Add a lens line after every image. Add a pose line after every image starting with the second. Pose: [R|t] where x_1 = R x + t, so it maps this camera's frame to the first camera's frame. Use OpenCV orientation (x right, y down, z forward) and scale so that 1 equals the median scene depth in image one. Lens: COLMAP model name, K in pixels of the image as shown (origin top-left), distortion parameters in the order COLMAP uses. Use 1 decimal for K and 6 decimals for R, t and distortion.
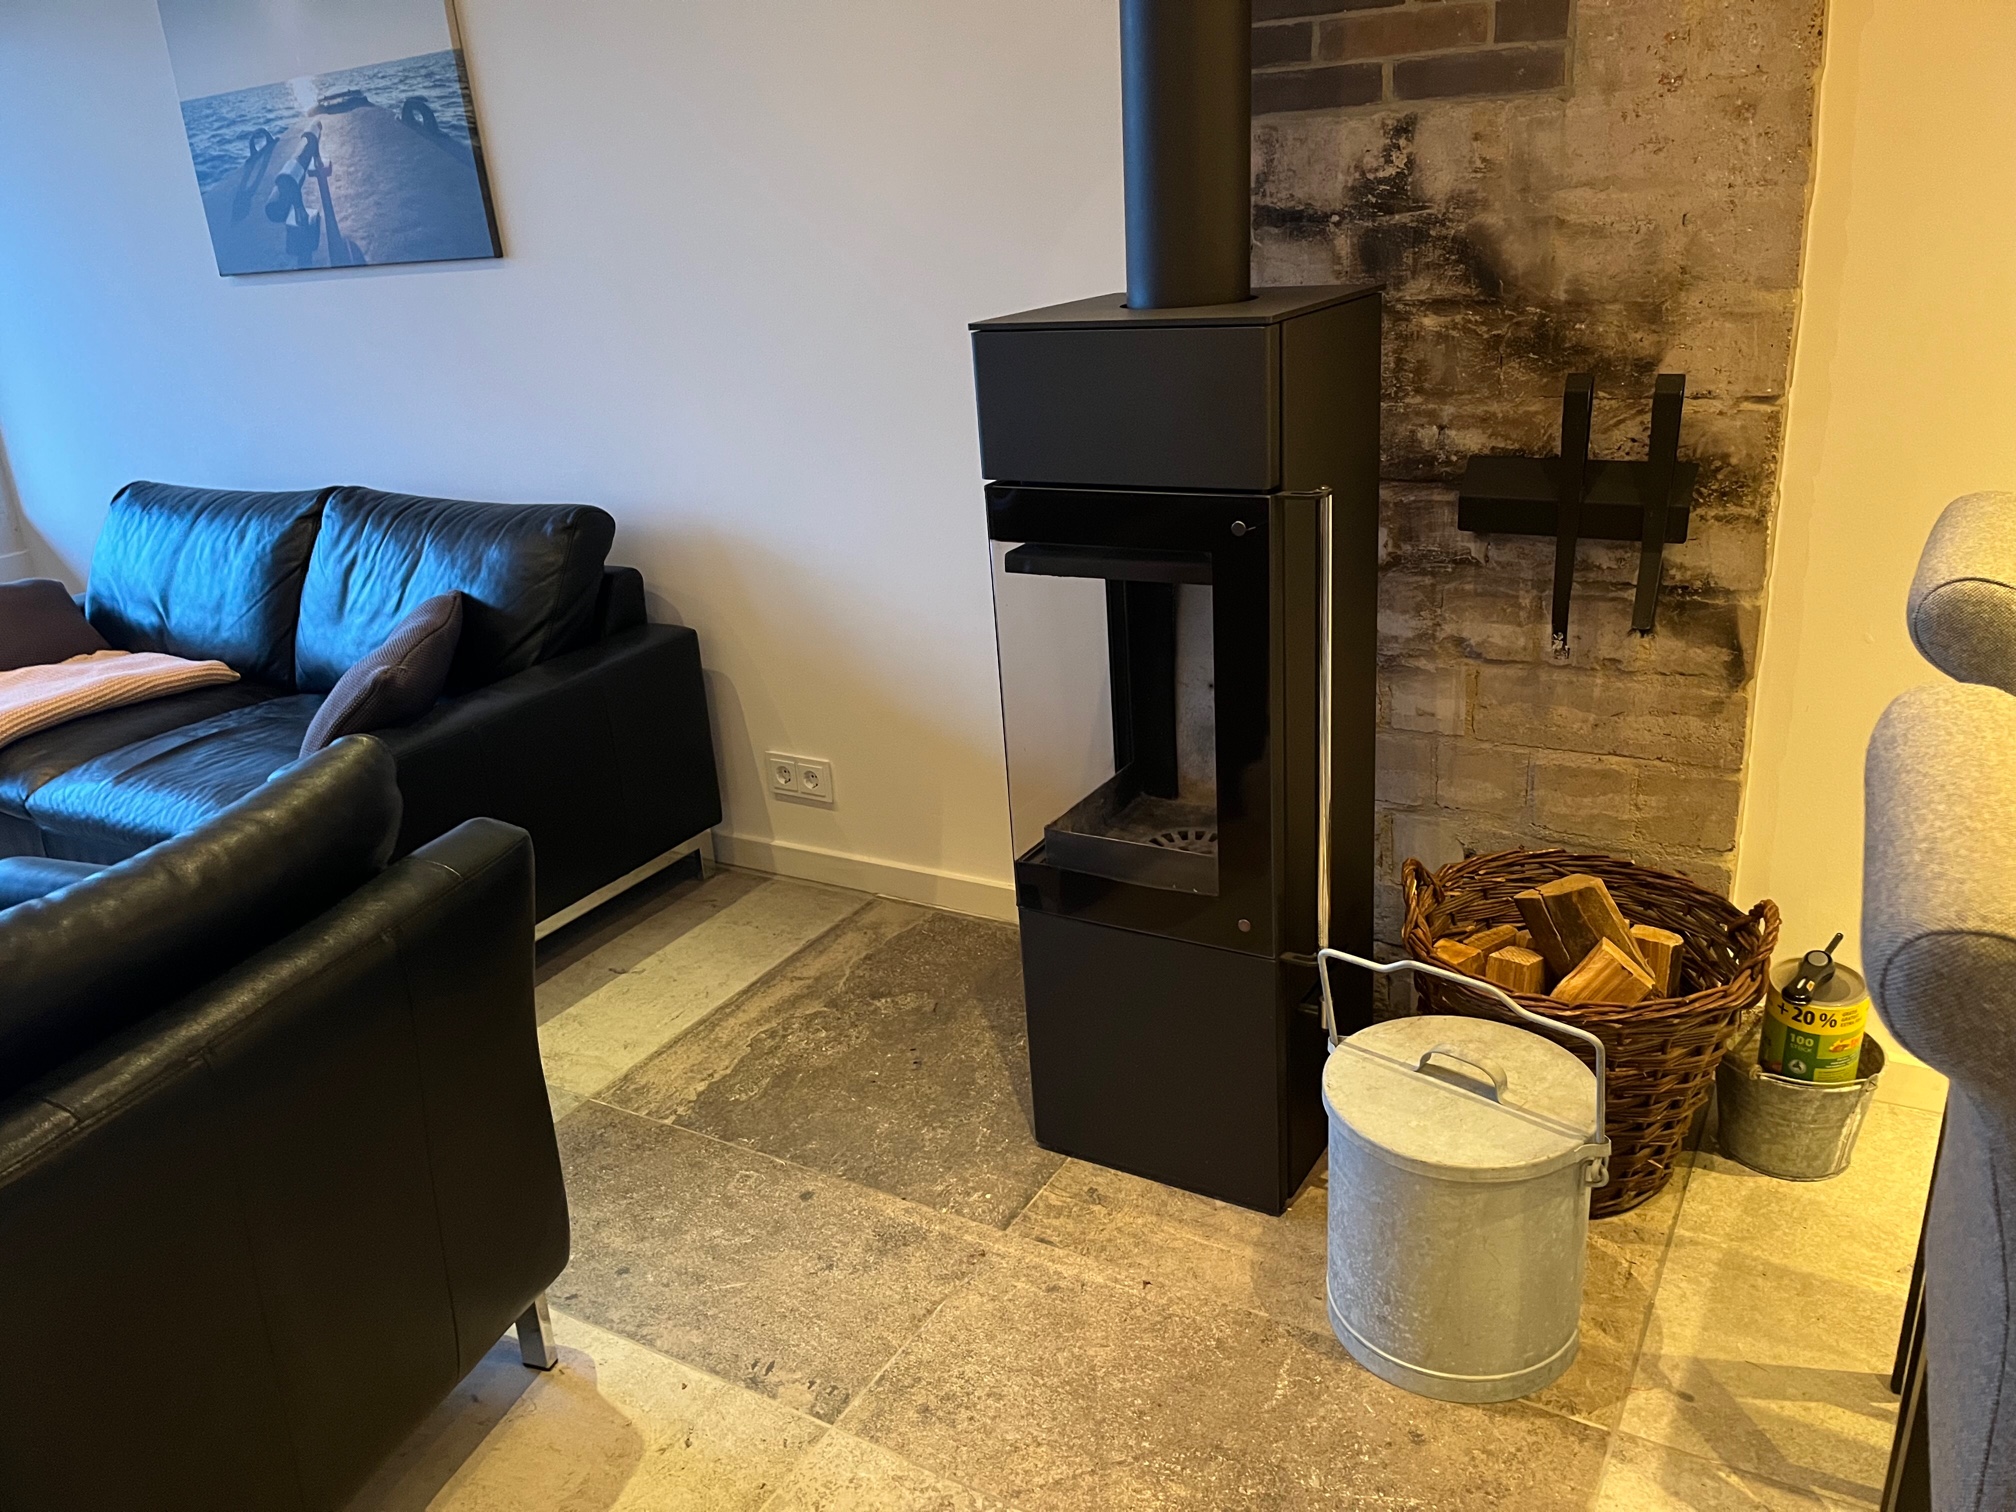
lens RADIAL K [[1519.2, 0, 1020.9], [0, 1519.2, 773.0], [0, 0, 1]] dist [0.063217, -0.087338]
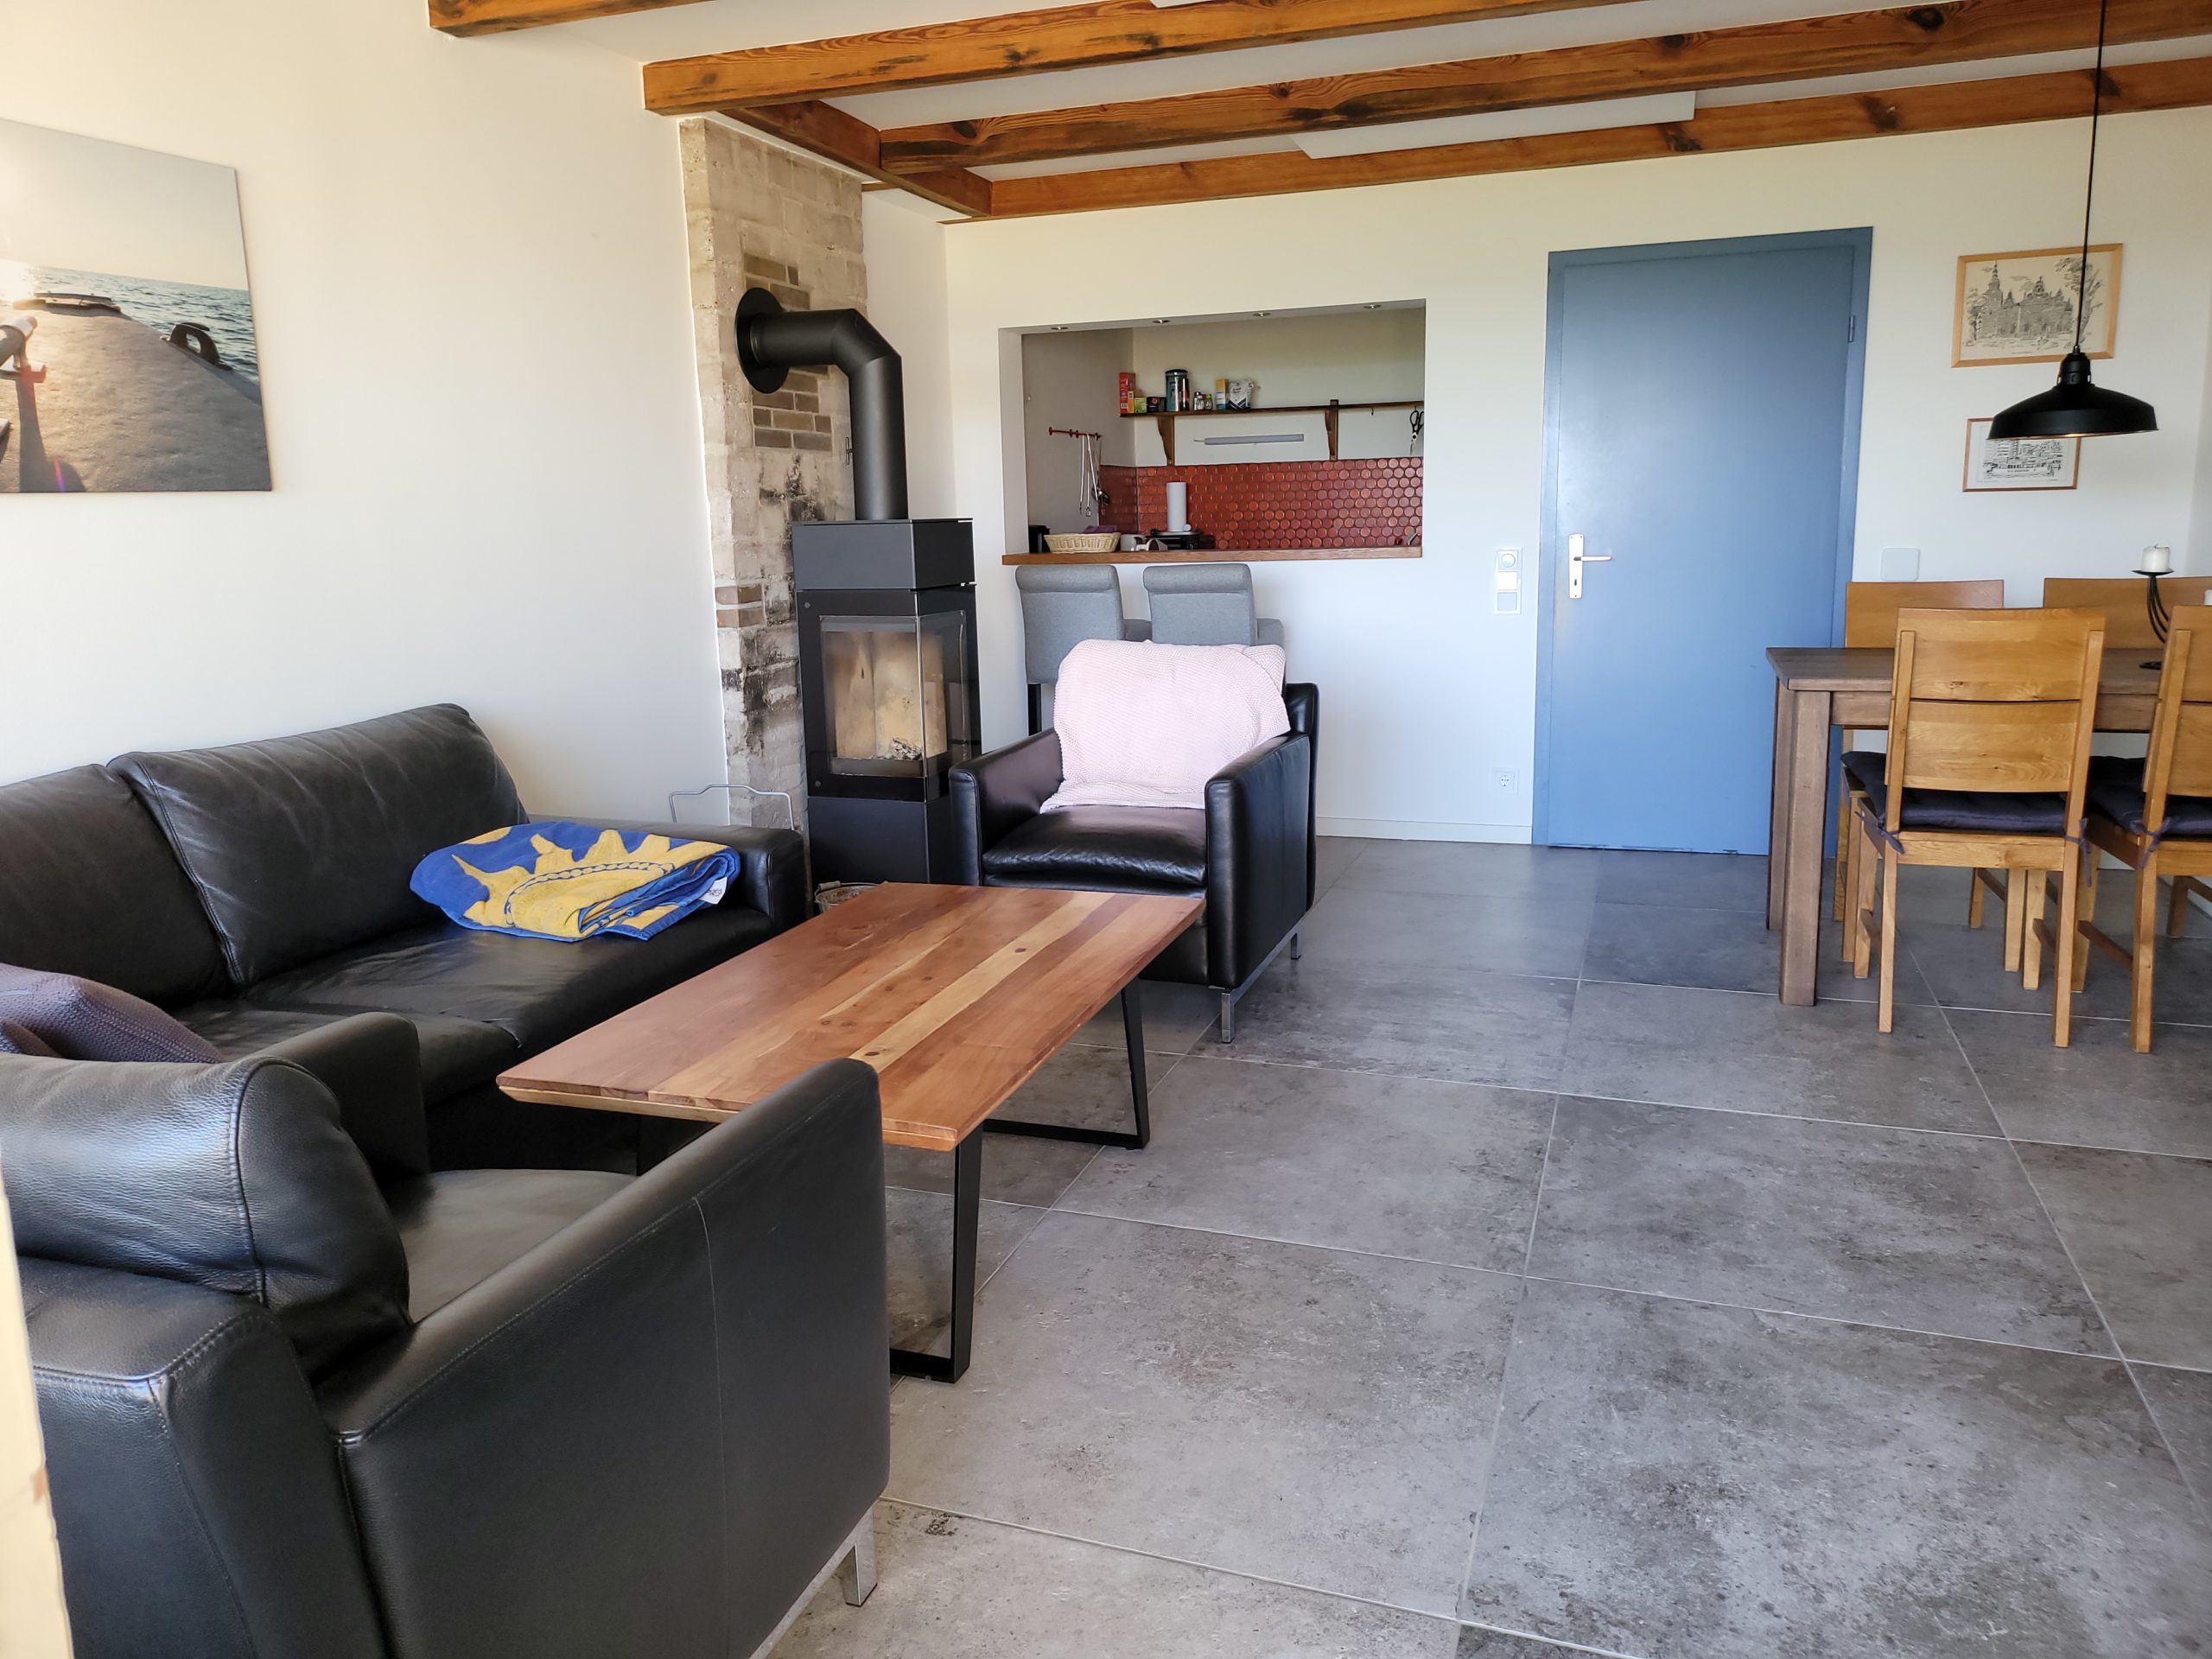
lens RADIAL K [[1532.4, 0, 1085.0], [0, 1532.4, 787.2], [0, 0, 1]] dist [0.049656, -0.052177]
pose [[-0.163729, -0.101339, 0.981287, -1.672089], [0.388531, 0.907690, 0.158565, -0.138740], [-0.906772, 0.407222, -0.109242, 0.837435]]
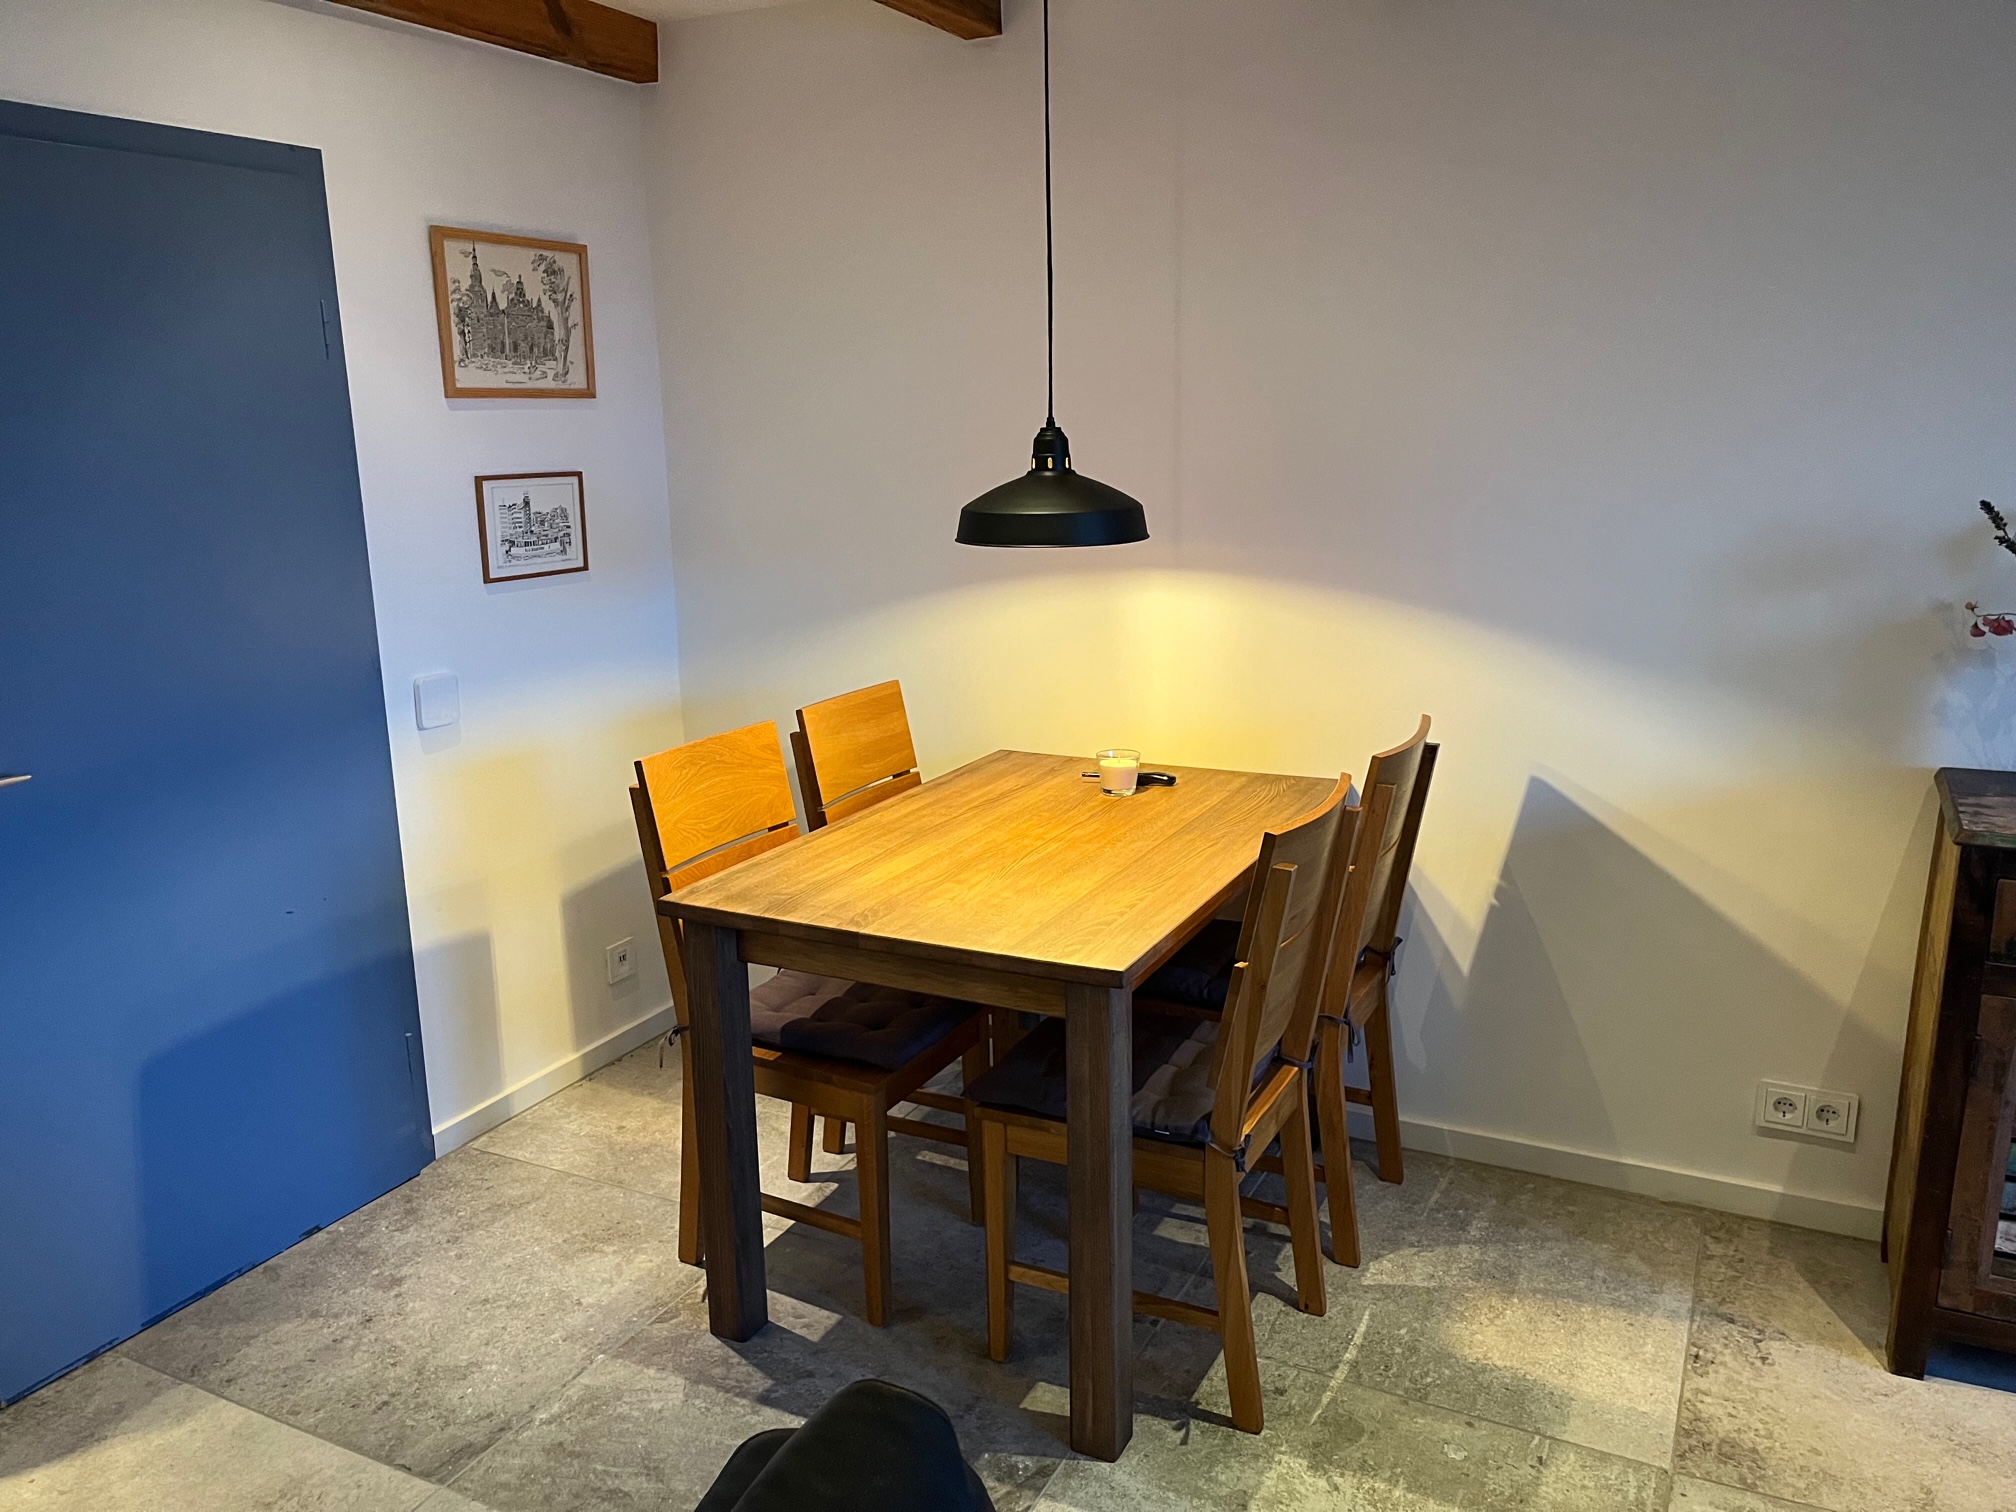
lens RADIAL K [[1519.2, 0, 1053.8], [0, 1519.2, 764.4], [0, 0, 1]] dist [0.063217, -0.087338]
pose [[-0.994890, 0.092979, -0.039347, -0.372607], [0.055400, 0.828560, 0.557153, -0.303724], [0.084405, 0.552126, -0.829477, 0.688794]]
